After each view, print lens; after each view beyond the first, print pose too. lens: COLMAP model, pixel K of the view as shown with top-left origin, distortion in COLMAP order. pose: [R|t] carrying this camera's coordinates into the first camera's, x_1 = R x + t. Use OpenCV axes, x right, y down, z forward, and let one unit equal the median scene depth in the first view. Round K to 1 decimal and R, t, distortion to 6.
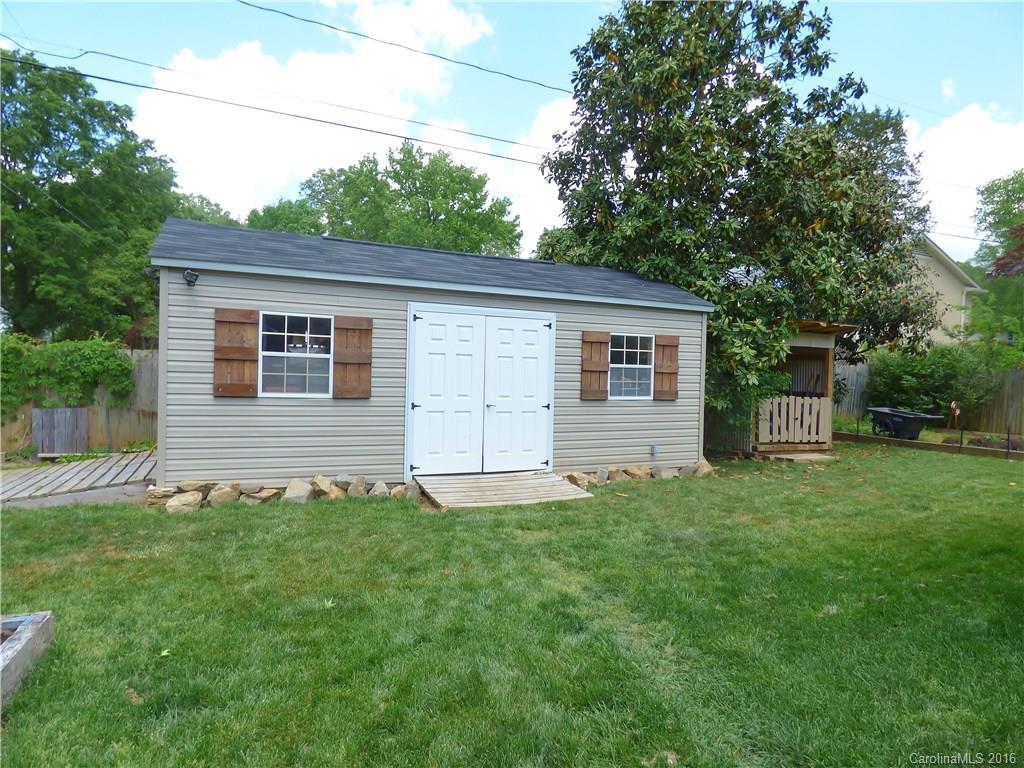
lens RADIAL K [[612.9, 0, 513.4], [0, 612.9, 383.2], [0, 0, 1]] dist [-0.006306, -0.001096]
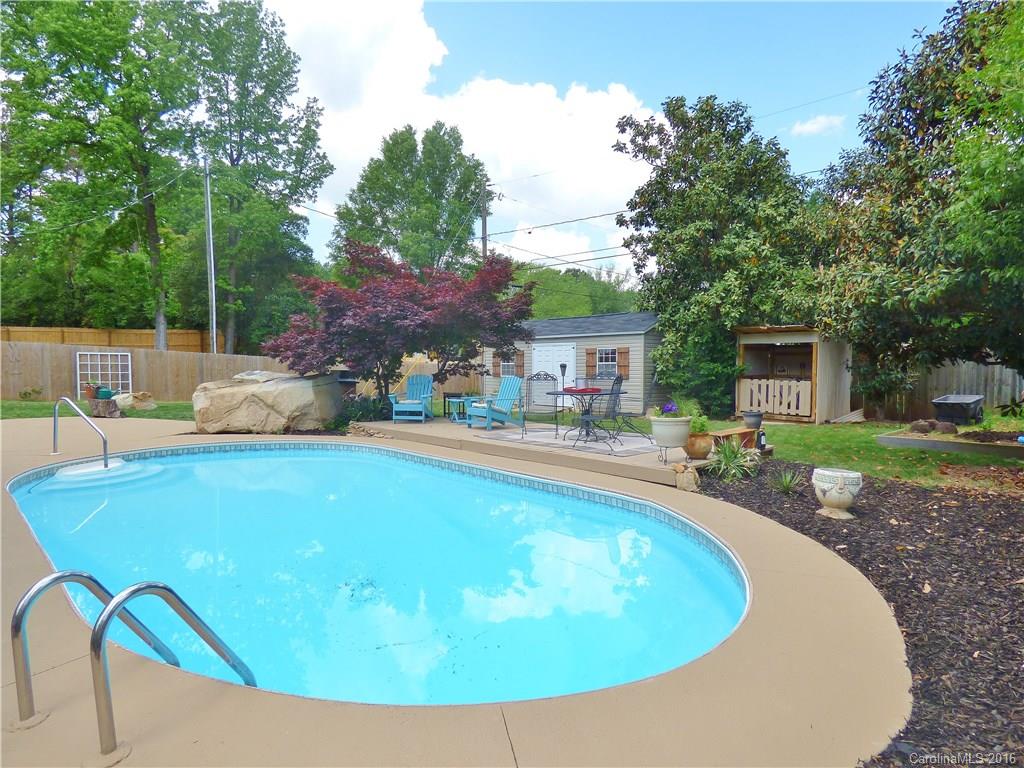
lens RADIAL K [[612.9, 0, 513.0], [0, 612.9, 386.6], [0, 0, 1]] dist [-0.006306, -0.001096]
pose [[0.298710, 0.006449, -0.954322, 2.086814], [-0.010587, 0.999938, 0.003443, 0.049066], [0.954285, 0.009075, 0.298760, 0.036148]]
